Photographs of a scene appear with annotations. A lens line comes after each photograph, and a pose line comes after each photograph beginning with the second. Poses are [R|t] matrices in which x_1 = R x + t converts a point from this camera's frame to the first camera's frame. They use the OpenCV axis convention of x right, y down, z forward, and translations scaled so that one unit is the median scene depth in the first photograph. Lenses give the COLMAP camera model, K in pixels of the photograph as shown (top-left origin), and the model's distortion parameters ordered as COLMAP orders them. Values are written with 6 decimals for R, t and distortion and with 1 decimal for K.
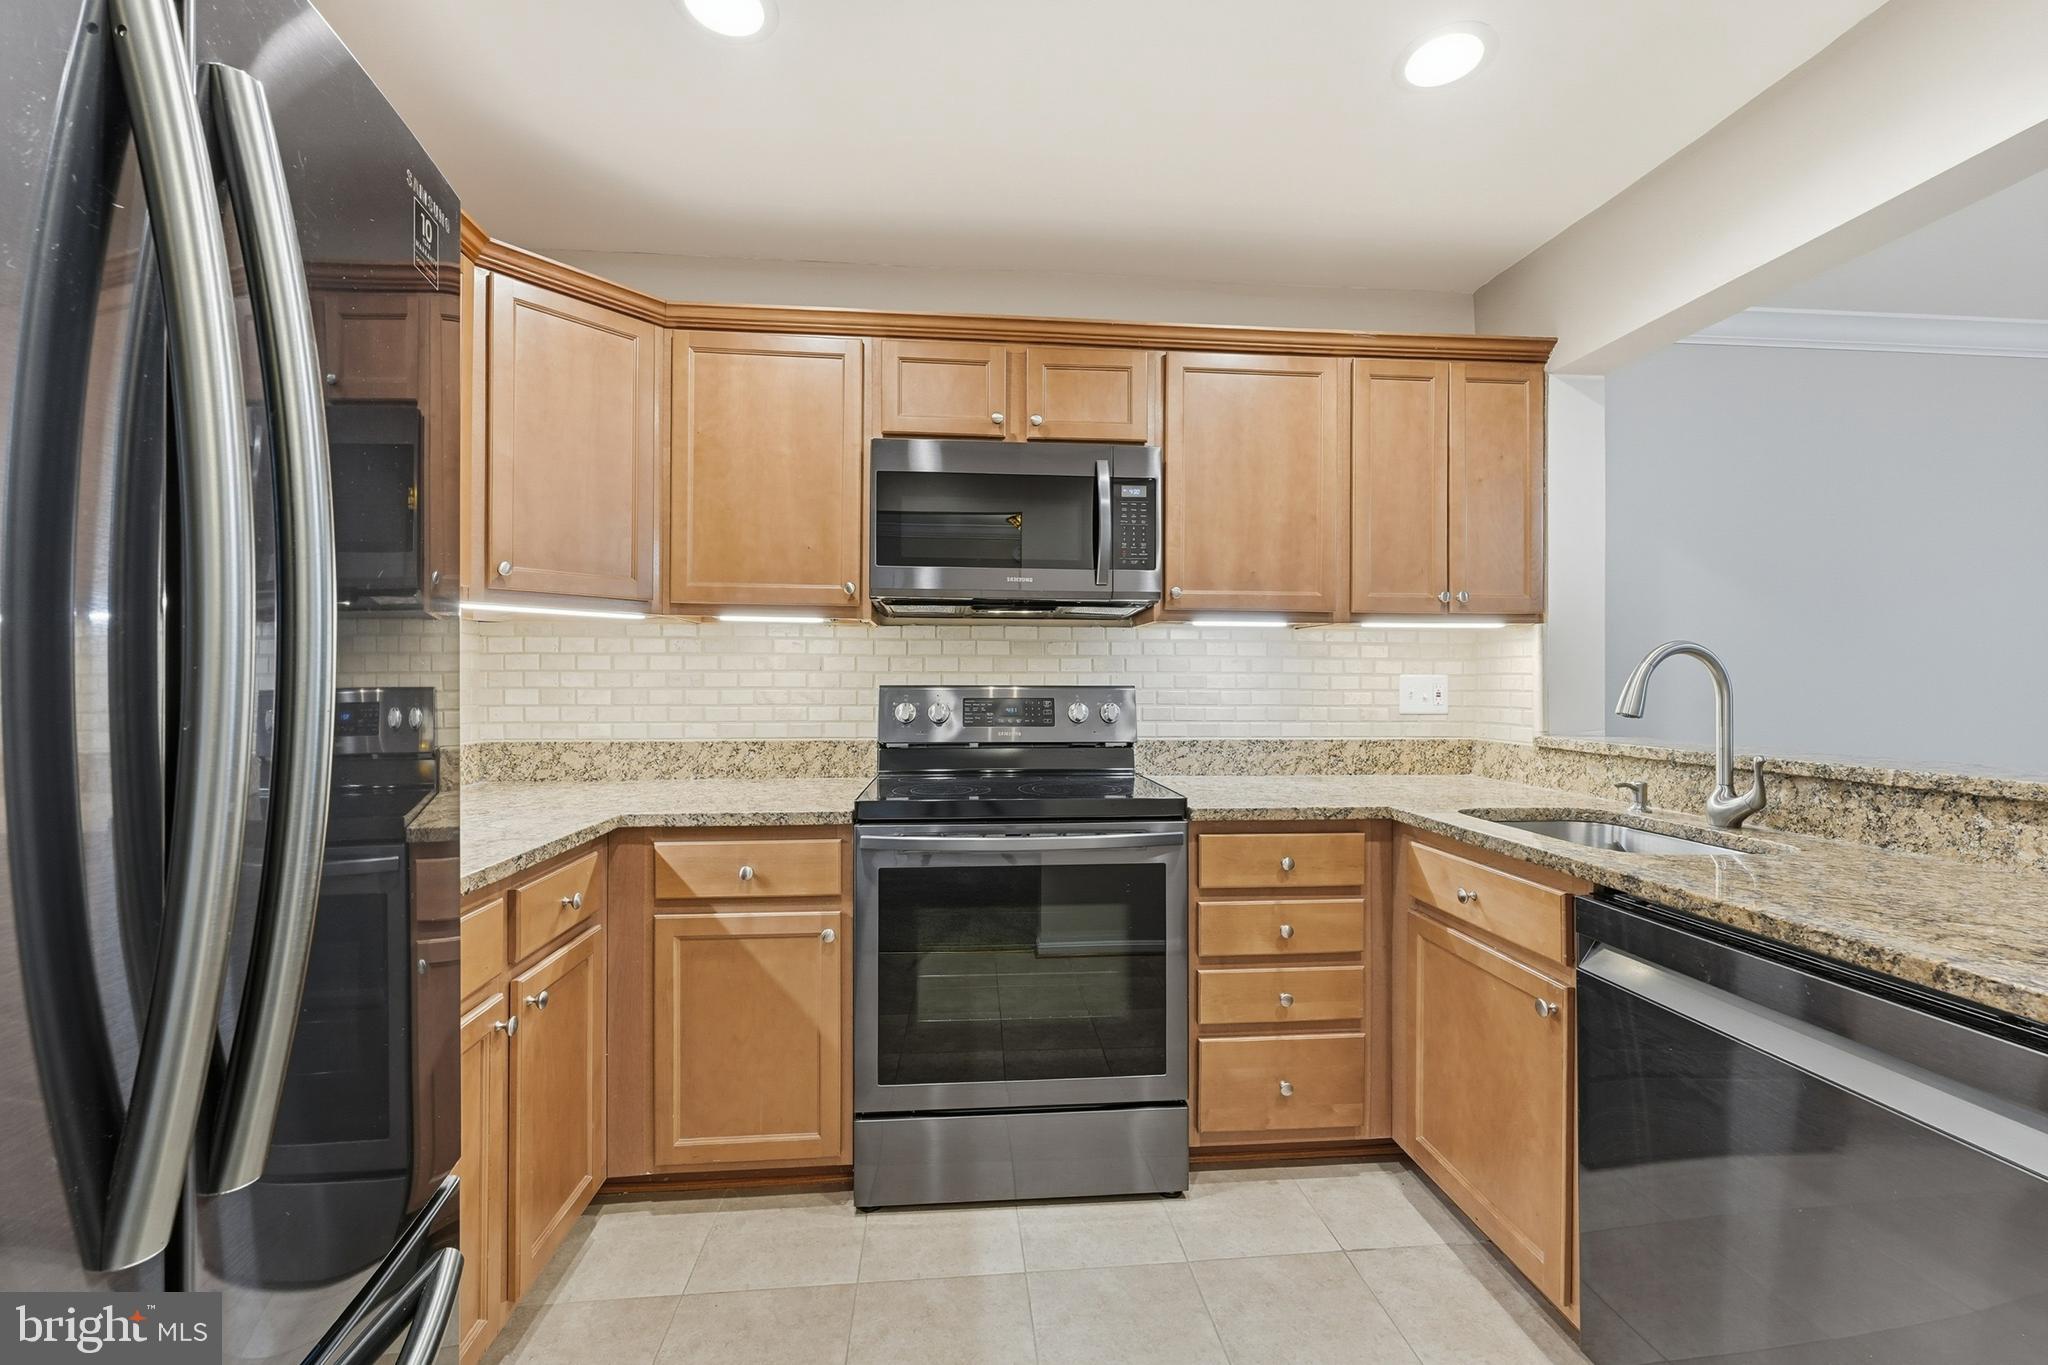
lens RADIAL K [[831.0, 0, 1032.9], [0, 831.0, 676.5], [0, 0, 1]] dist [-0.003207, -0.000308]
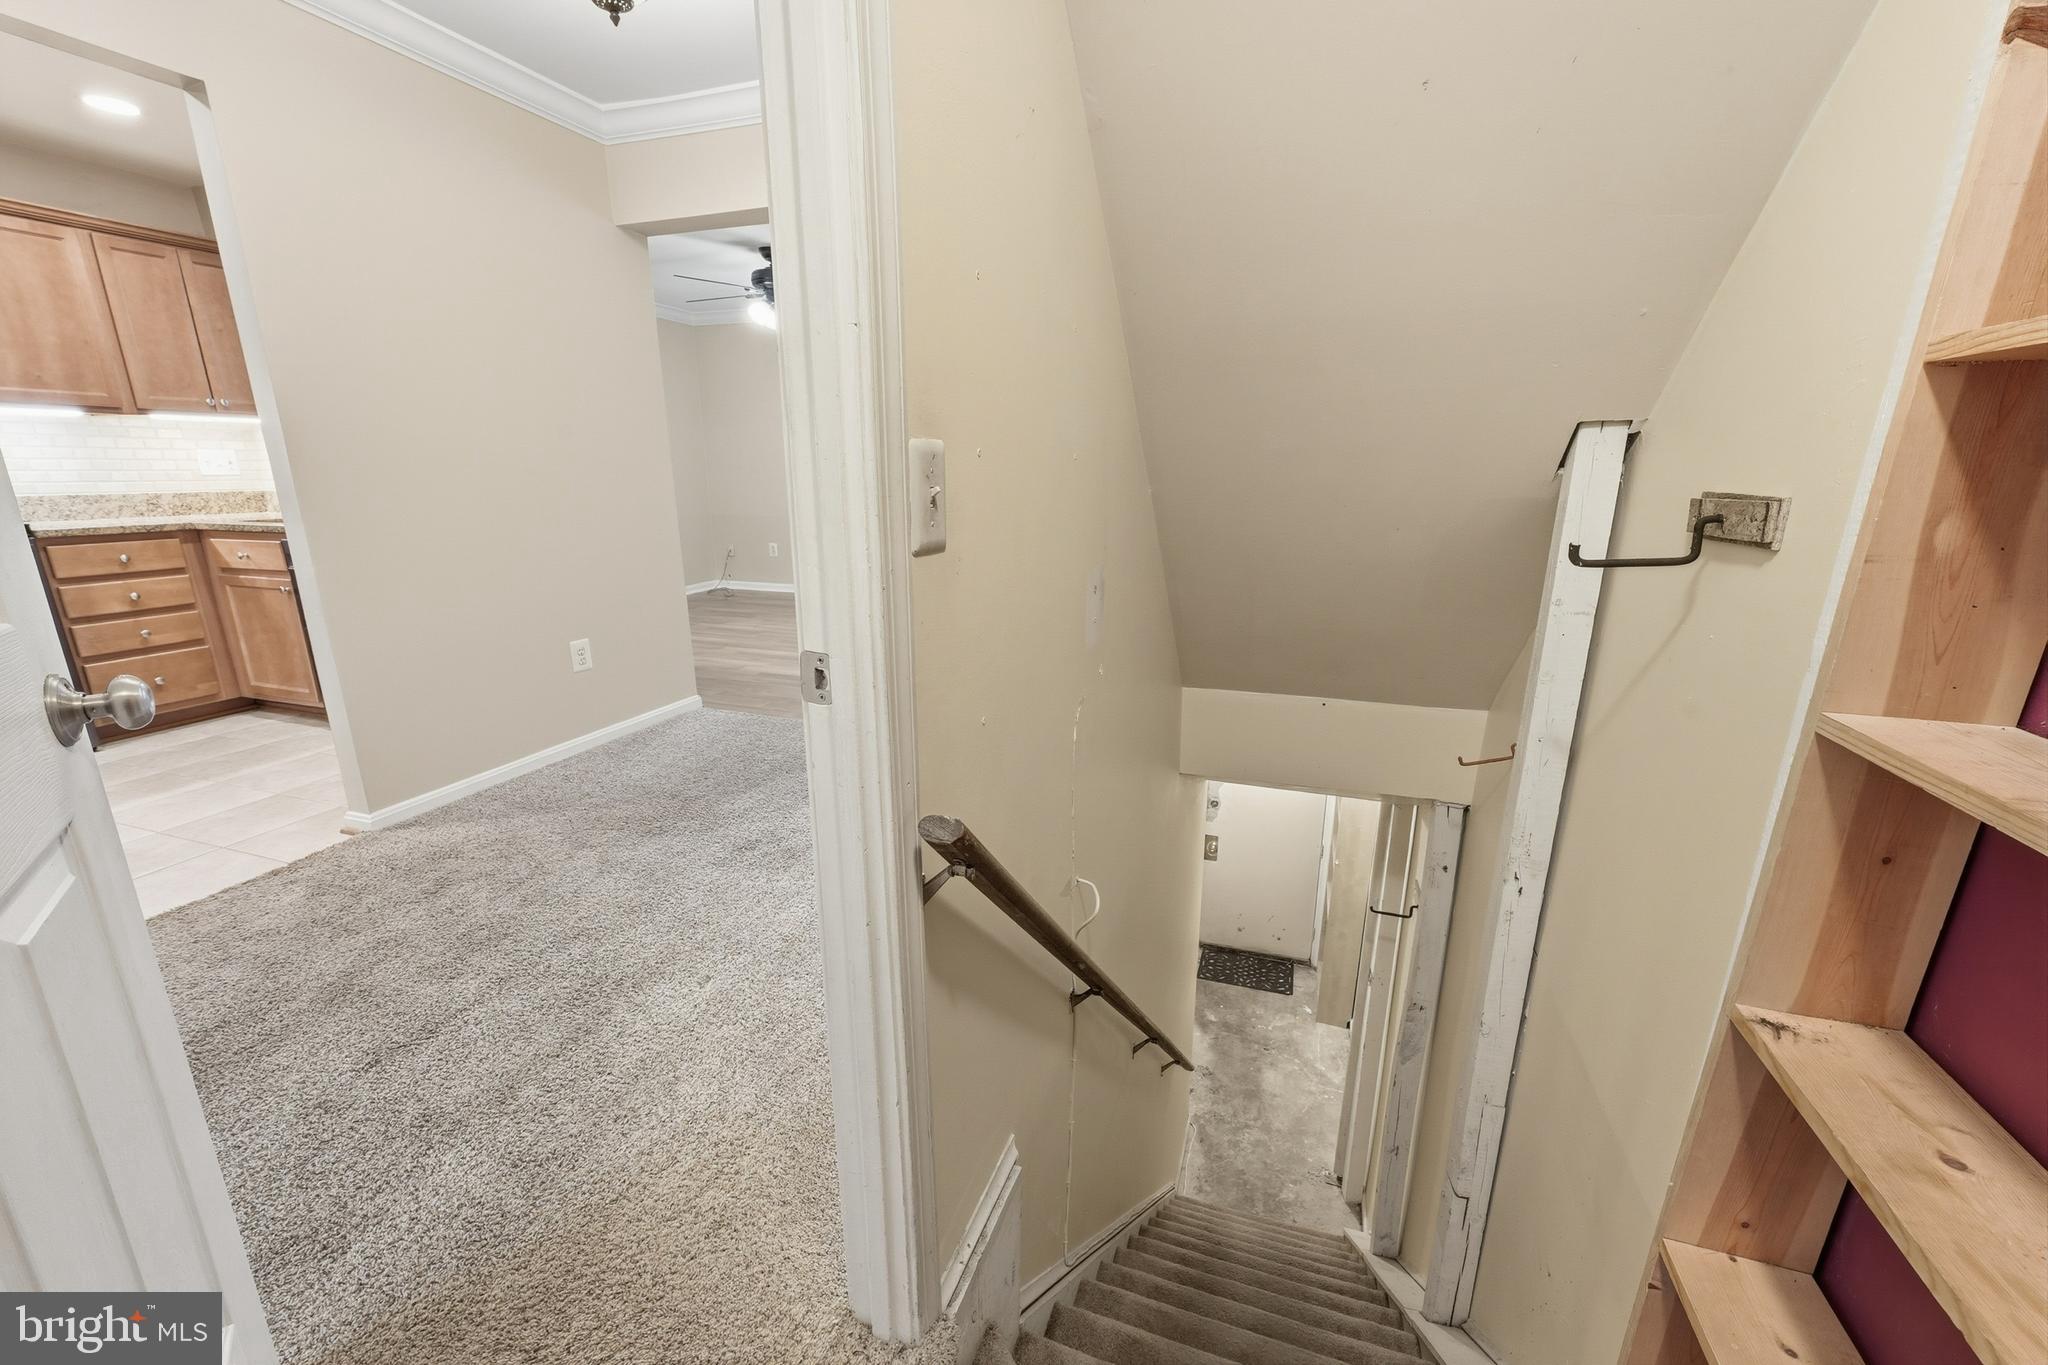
lens RADIAL K [[814.1, 0, 1027.0], [0, 814.1, 690.6], [0, 0, 1]] dist [-0.000241, -0.000109]
pose [[0.426293, -0.243761, 0.871123, -0.443663], [-0.002135, 0.962734, 0.270441, 0.022790], [-0.904582, -0.117147, 0.409887, -1.451458]]
